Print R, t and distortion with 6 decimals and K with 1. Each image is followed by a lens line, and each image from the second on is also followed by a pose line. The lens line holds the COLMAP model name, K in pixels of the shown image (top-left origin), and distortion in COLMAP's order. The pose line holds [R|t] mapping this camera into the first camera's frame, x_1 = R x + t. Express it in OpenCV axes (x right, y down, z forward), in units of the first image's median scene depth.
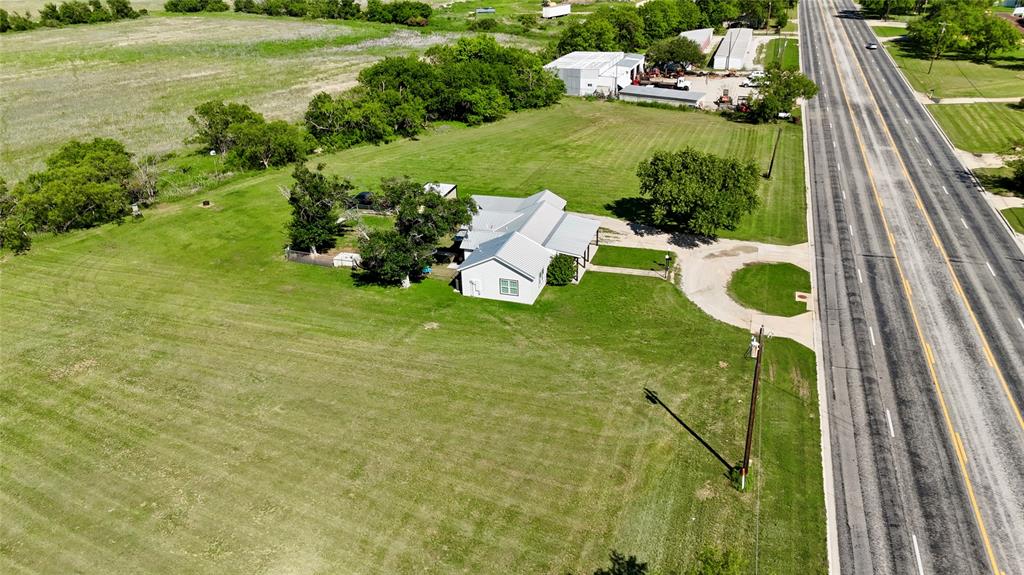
lens RADIAL K [[752.8, 0, 514.2], [0, 752.8, 286.2], [0, 0, 1]] dist [0.082214, -0.082546]
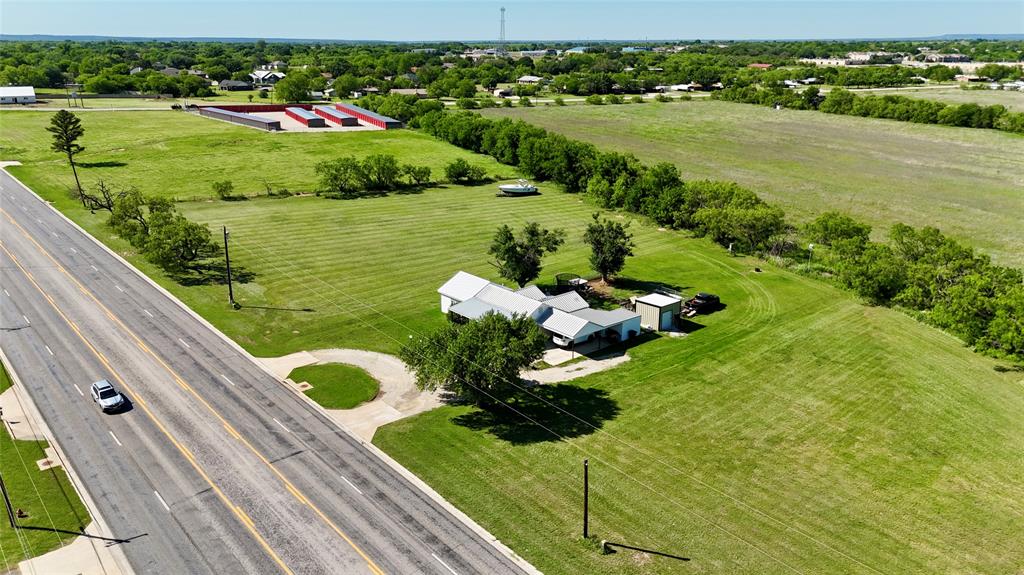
lens RADIAL K [[752.8, 0, 514.2], [0, 752.8, 286.2], [0, 0, 1]] dist [0.082214, -0.082546]
pose [[-0.512177, 0.284908, -0.810248, 0.951642], [-0.367364, 0.780058, 0.506511, -0.682478], [0.776349, 0.557079, -0.294863, 1.310805]]
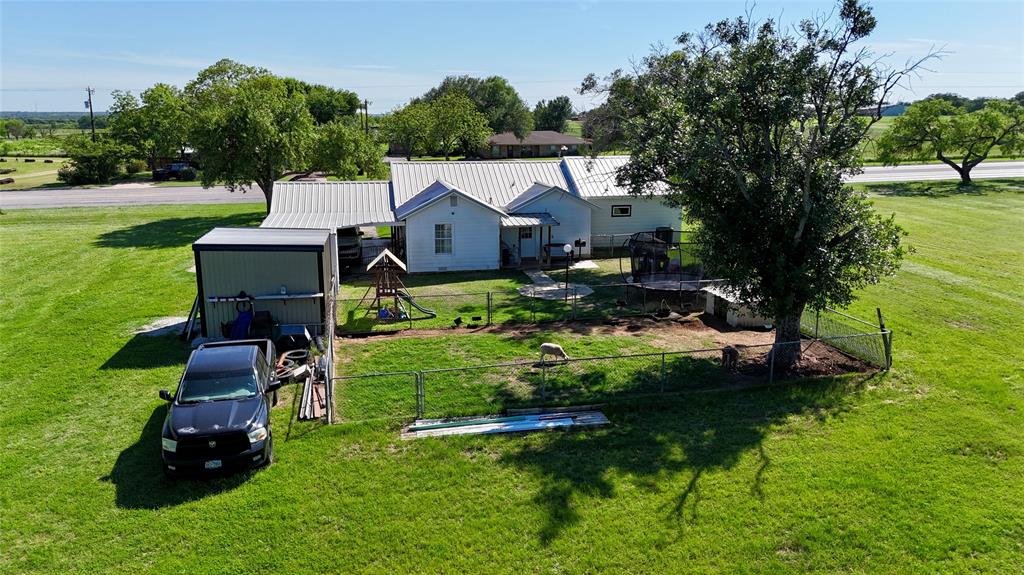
lens RADIAL K [[752.8, 0, 514.2], [0, 752.8, 286.2], [0, 0, 1]] dist [0.082214, -0.082546]
pose [[-0.492776, -0.165883, 0.854199, -0.462569], [0.390972, 0.834783, 0.387659, -0.216886], [-0.777376, 0.524996, -0.346505, 1.191586]]
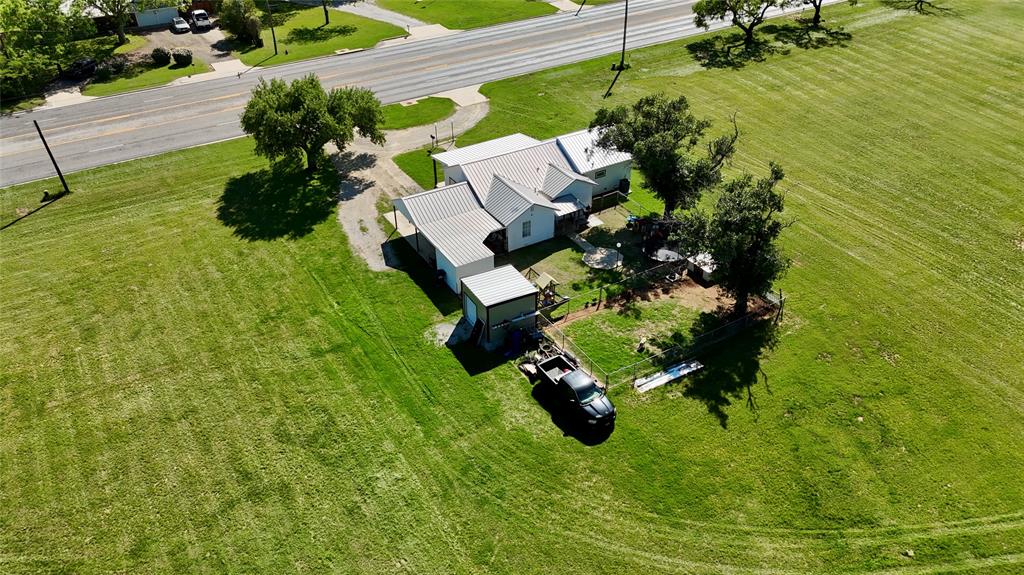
lens RADIAL K [[752.8, 0, 514.2], [0, 752.8, 286.2], [0, 0, 1]] dist [0.082214, -0.082546]
pose [[-0.754595, -0.346033, 0.557537, -0.492232], [0.310320, 0.560457, 0.767847, -0.641681], [-0.578176, 0.752429, -0.315538, 1.347026]]
